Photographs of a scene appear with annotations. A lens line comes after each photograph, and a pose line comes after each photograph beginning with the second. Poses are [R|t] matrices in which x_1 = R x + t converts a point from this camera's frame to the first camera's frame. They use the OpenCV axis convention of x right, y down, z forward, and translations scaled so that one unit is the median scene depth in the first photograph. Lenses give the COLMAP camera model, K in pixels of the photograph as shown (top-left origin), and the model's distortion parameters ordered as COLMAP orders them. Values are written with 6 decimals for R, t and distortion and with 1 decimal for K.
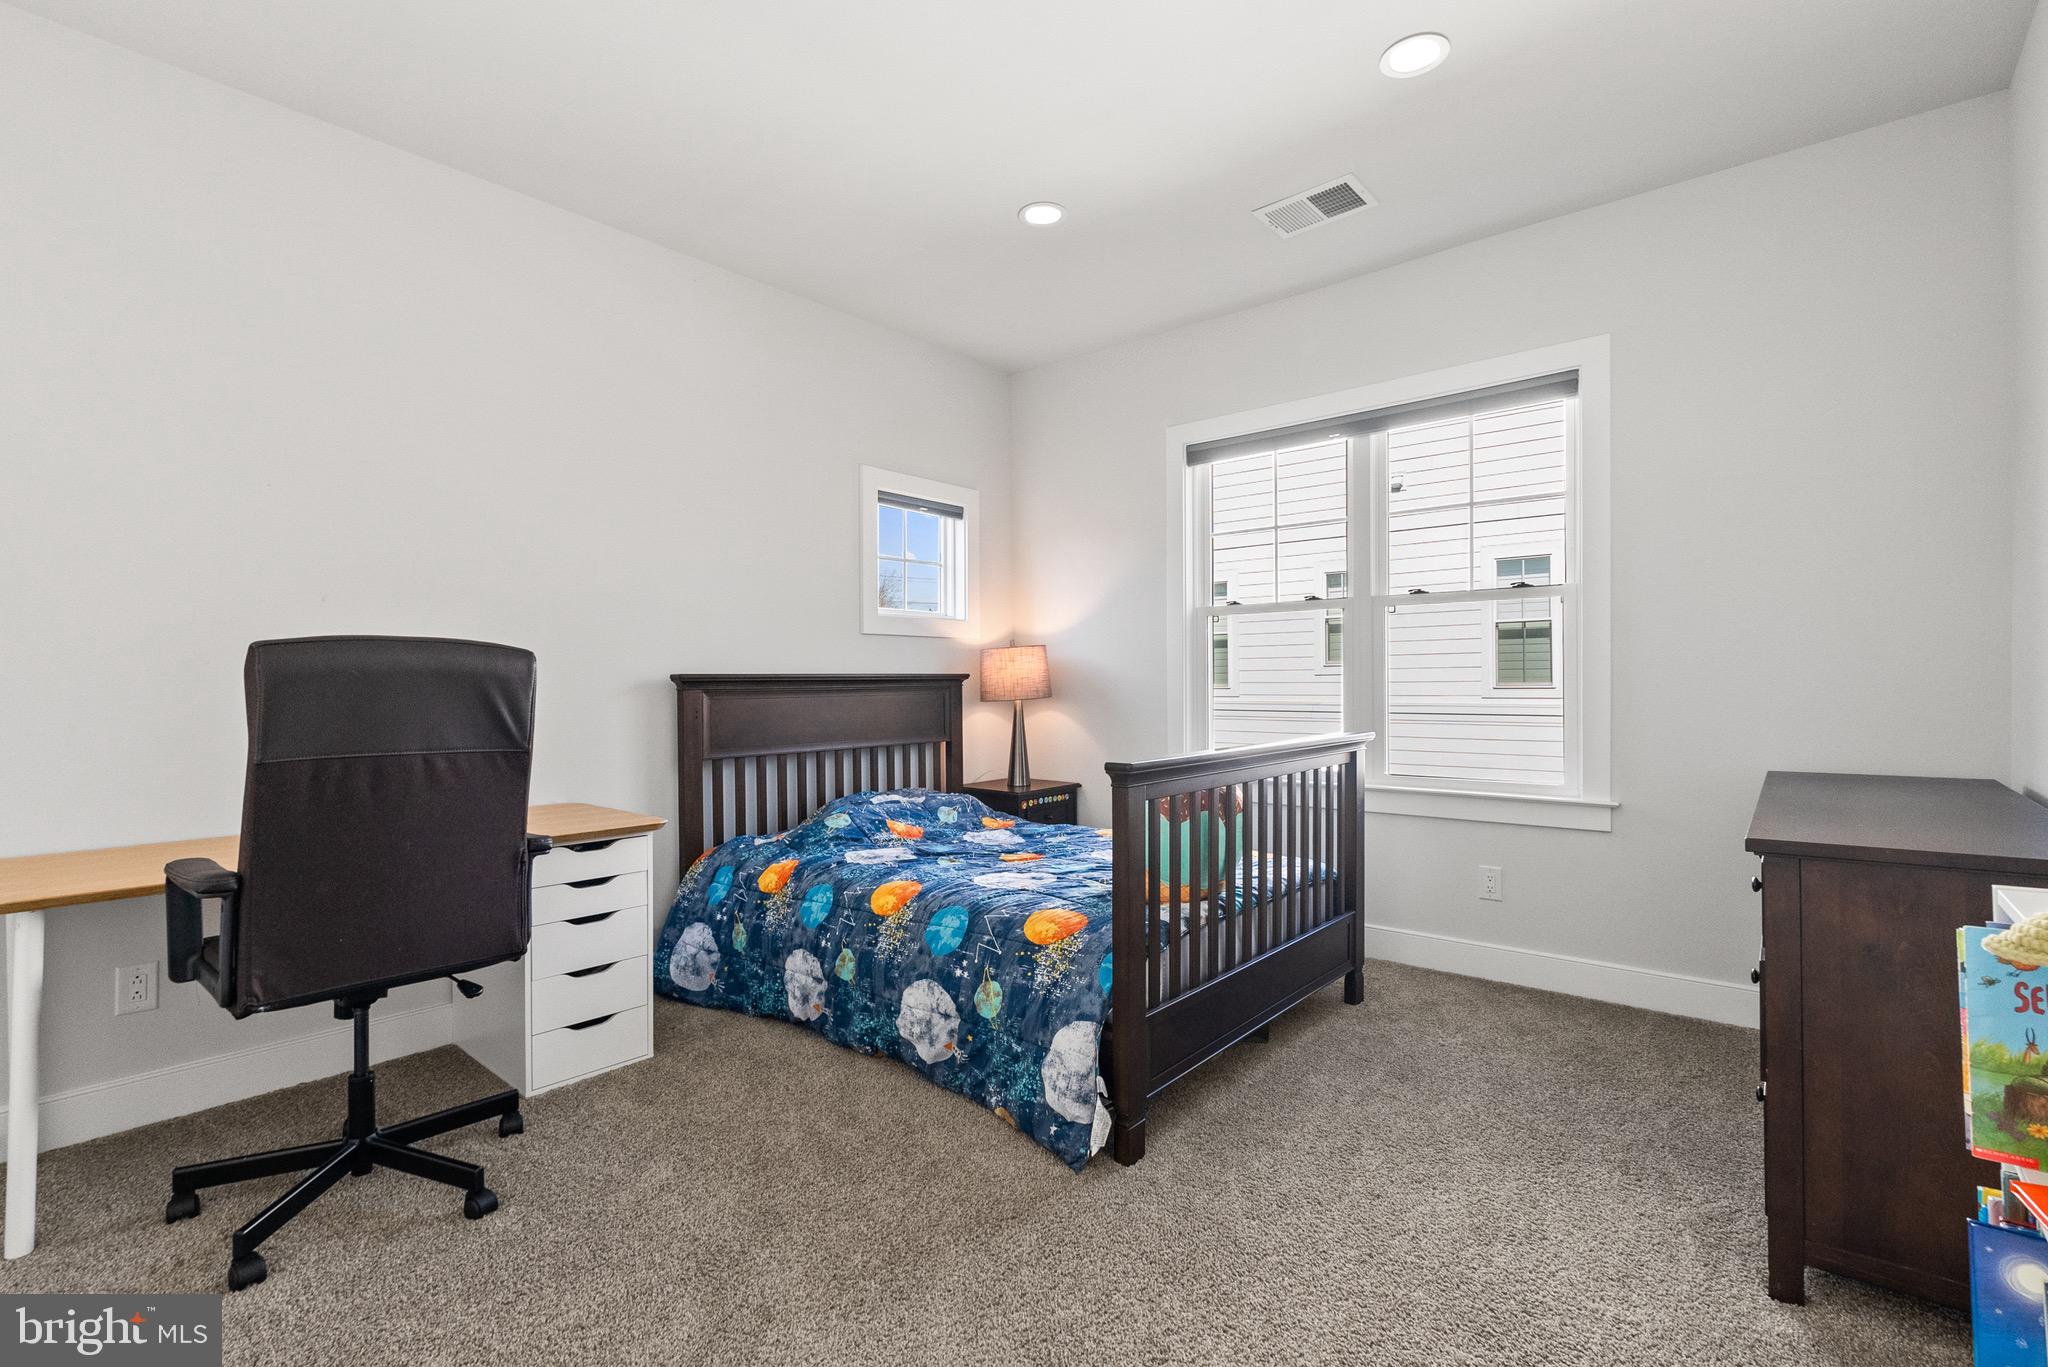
lens RADIAL K [[922.2, 0, 1024.0], [0, 922.2, 683.5], [0, 0, 1]] dist [0.041192, -0.000172]
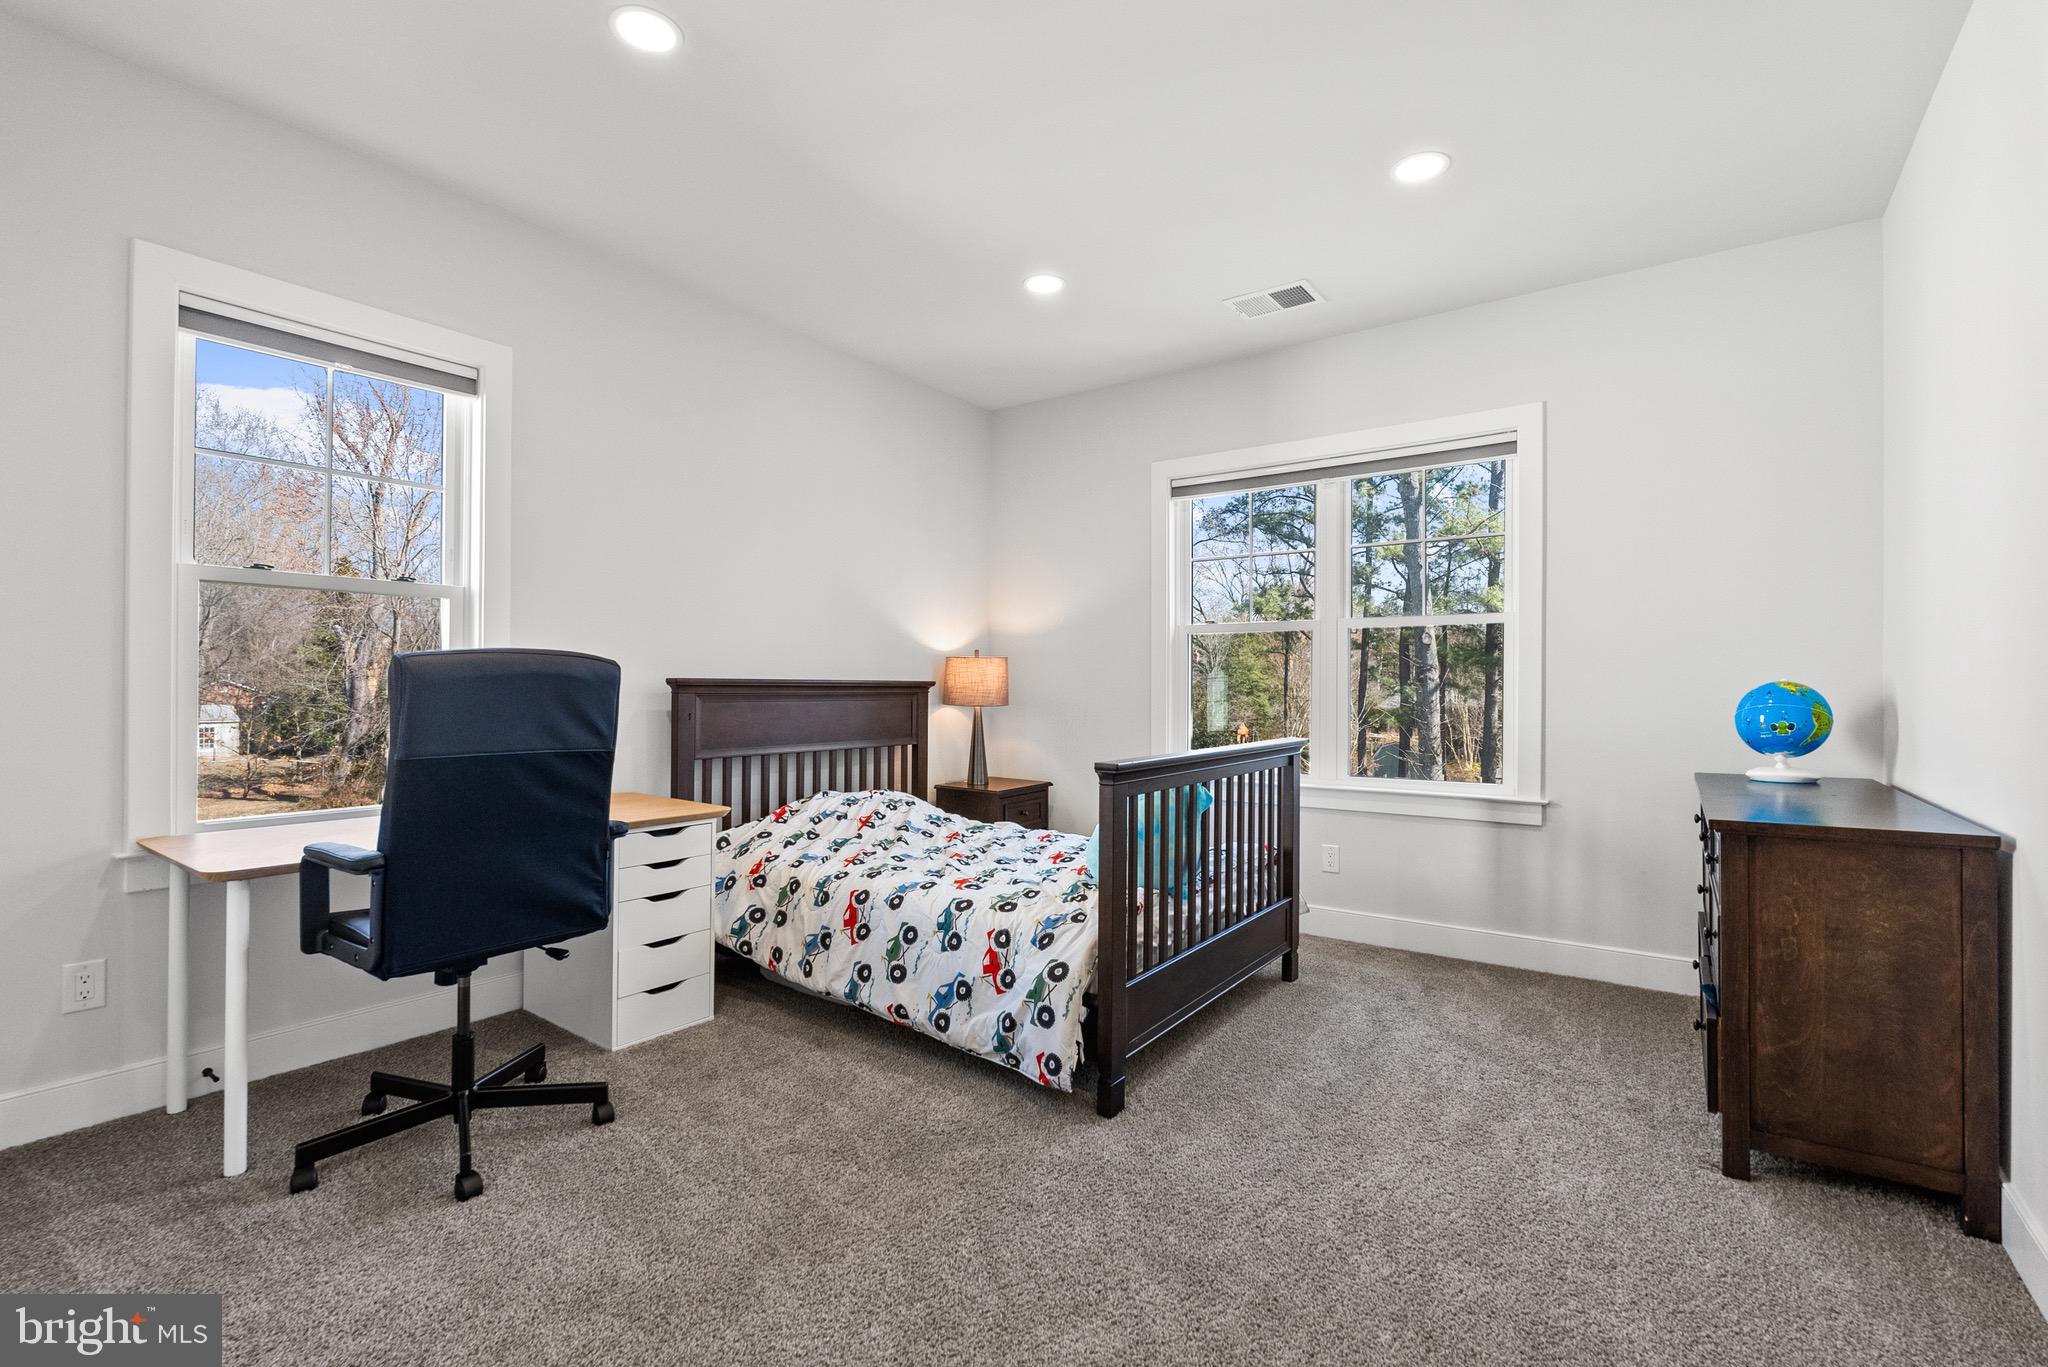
lens RADIAL K [[938.5, 0, 1024.0], [0, 938.5, 683.5], [0, 0, 1]] dist [-0.001732, -0.000128]
pose [[0.995704, 0.006753, 0.092349, -0.131615], [-0.006347, 0.999969, -0.004689, -0.002283], [-0.092378, 0.004083, 0.995716, -0.161123]]
